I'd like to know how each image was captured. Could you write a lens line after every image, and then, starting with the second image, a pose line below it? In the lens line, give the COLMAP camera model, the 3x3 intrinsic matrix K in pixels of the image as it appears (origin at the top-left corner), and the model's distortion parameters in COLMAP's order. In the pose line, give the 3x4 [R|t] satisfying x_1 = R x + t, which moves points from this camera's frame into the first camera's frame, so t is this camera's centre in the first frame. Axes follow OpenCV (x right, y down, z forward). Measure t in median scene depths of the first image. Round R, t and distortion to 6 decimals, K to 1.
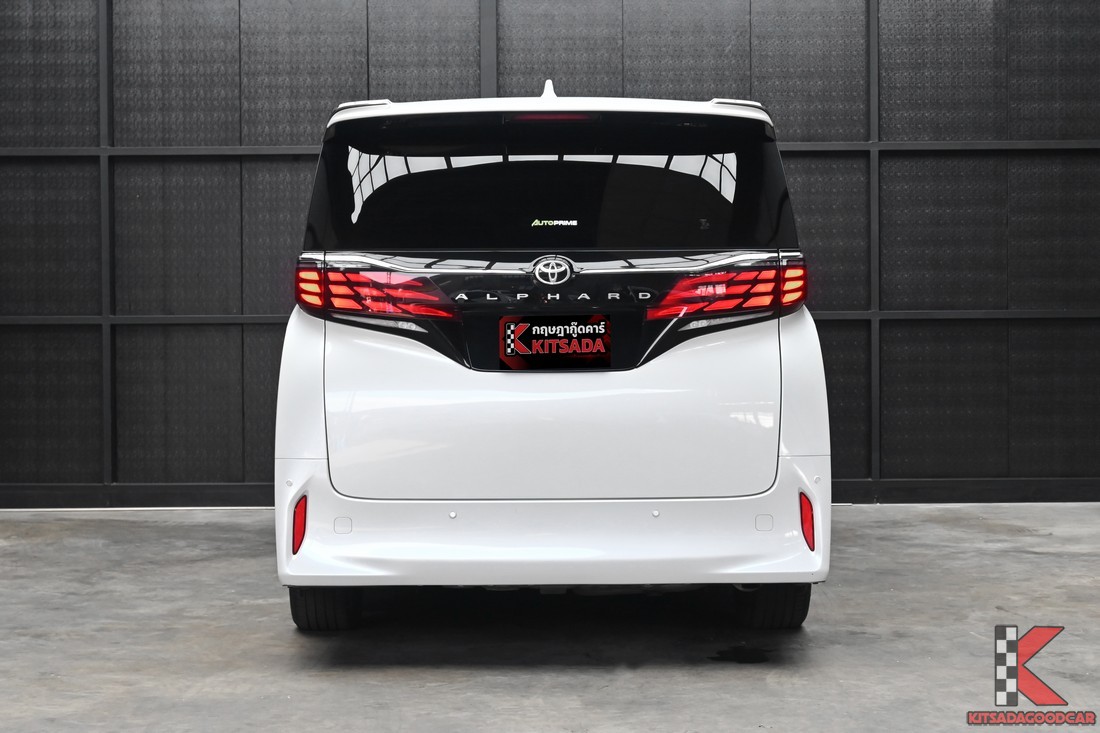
lens RADIAL K [[2198.4, 0, 552.4], [0, 2198.4, 369.3], [0, 0, 1]] dist [0.018158, 0.000000]
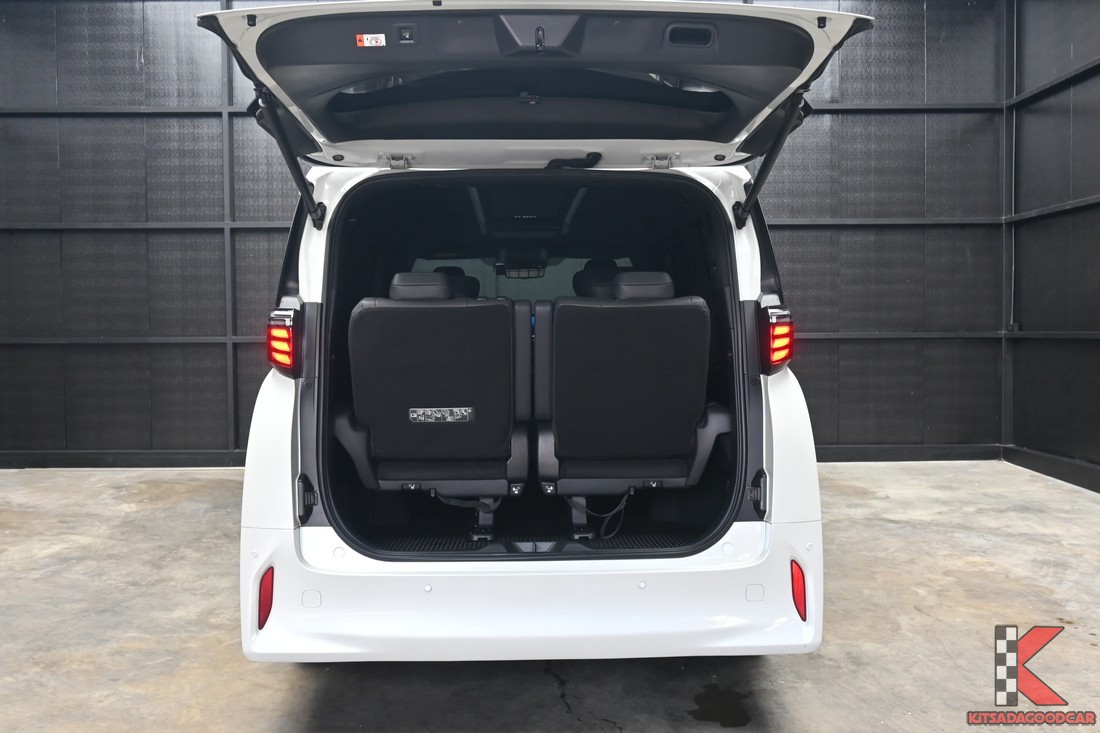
lens RADIAL K [[1026.1, 0, 542.7], [0, 1026.1, 361.1], [0, 0, 1]] dist [-0.013601, 0.000000]
pose [[0.999950, -0.000436, 0.009988, -0.000199], [0.000225, 0.999778, 0.021071, -0.039723], [-0.009995, -0.021068, 0.999728, 0.548699]]
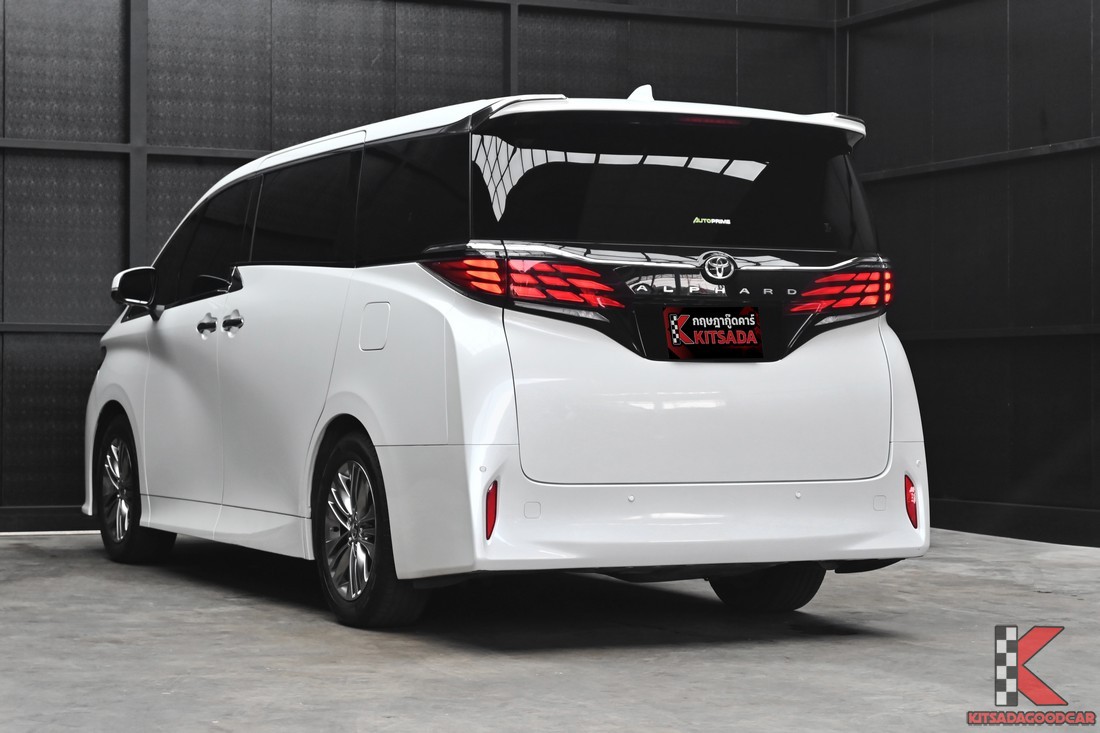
lens RADIAL K [[2365.4, 0, 549.8], [0, 2365.4, 365.9], [0, 0, 1]] dist [-0.002963, 0.000000]
pose [[0.903638, 0.015441, 0.428019, -0.547882], [-0.005880, 0.999703, -0.023651, 0.030182], [-0.428257, 0.018855, 0.903460, 0.006971]]
